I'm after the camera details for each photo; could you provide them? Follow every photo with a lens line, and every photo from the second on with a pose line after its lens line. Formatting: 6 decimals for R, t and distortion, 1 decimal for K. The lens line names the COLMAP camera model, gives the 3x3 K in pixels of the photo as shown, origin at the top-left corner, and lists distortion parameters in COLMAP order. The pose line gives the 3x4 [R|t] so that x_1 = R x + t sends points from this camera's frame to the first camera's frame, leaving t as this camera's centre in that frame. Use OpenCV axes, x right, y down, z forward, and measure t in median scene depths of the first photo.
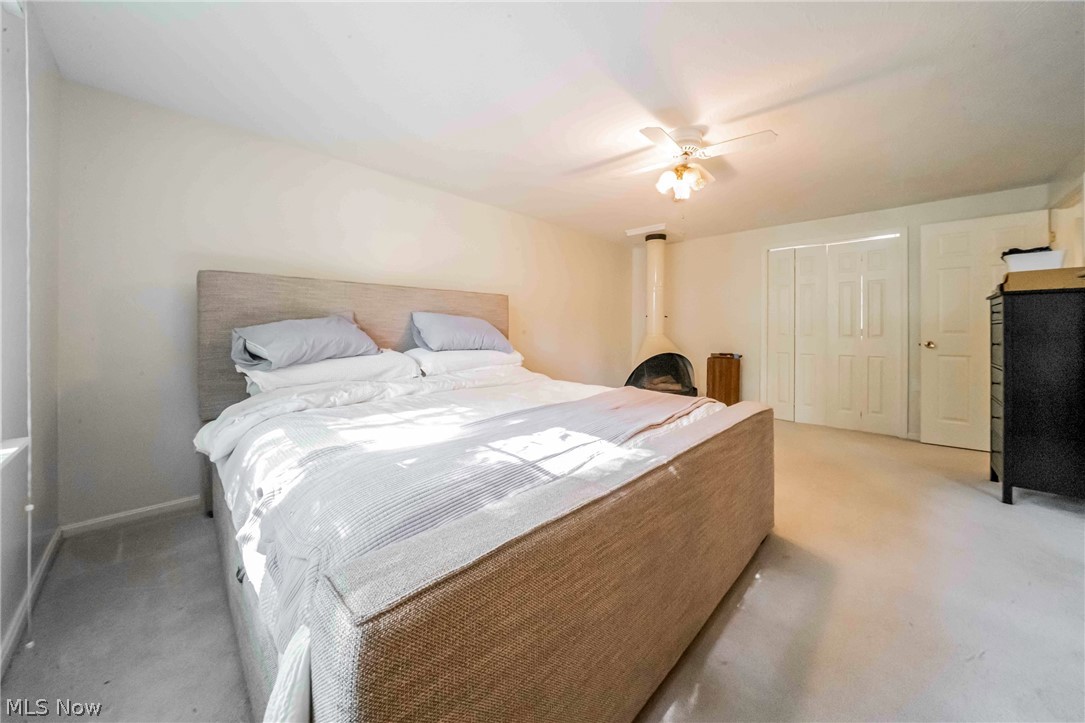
lens RADIAL K [[374.4, 0, 523.7], [0, 374.4, 330.1], [0, 0, 1]] dist [-0.006633, -0.000182]
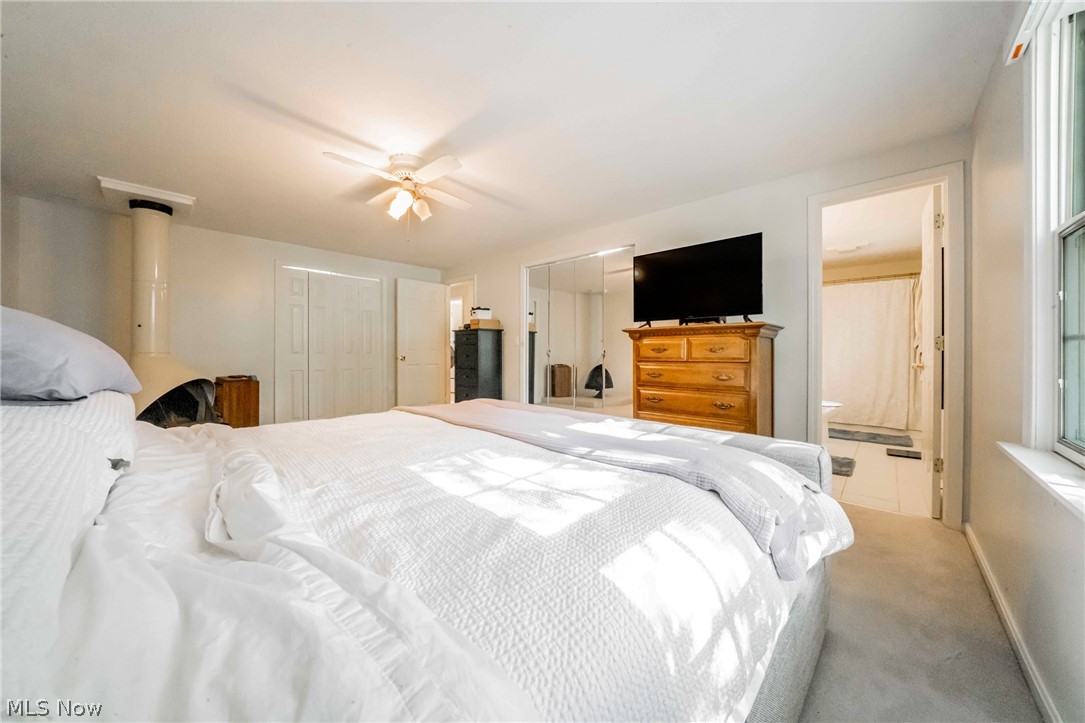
lens RADIAL K [[374.4, 0, 544.3], [0, 374.4, 356.0], [0, 0, 1]] dist [-0.006633, -0.000182]
pose [[-0.004052, -0.019705, 0.999798, -0.476771], [-0.002016, 0.999804, 0.019697, -0.001341], [-0.999990, -0.001935, -0.004091, 0.482685]]
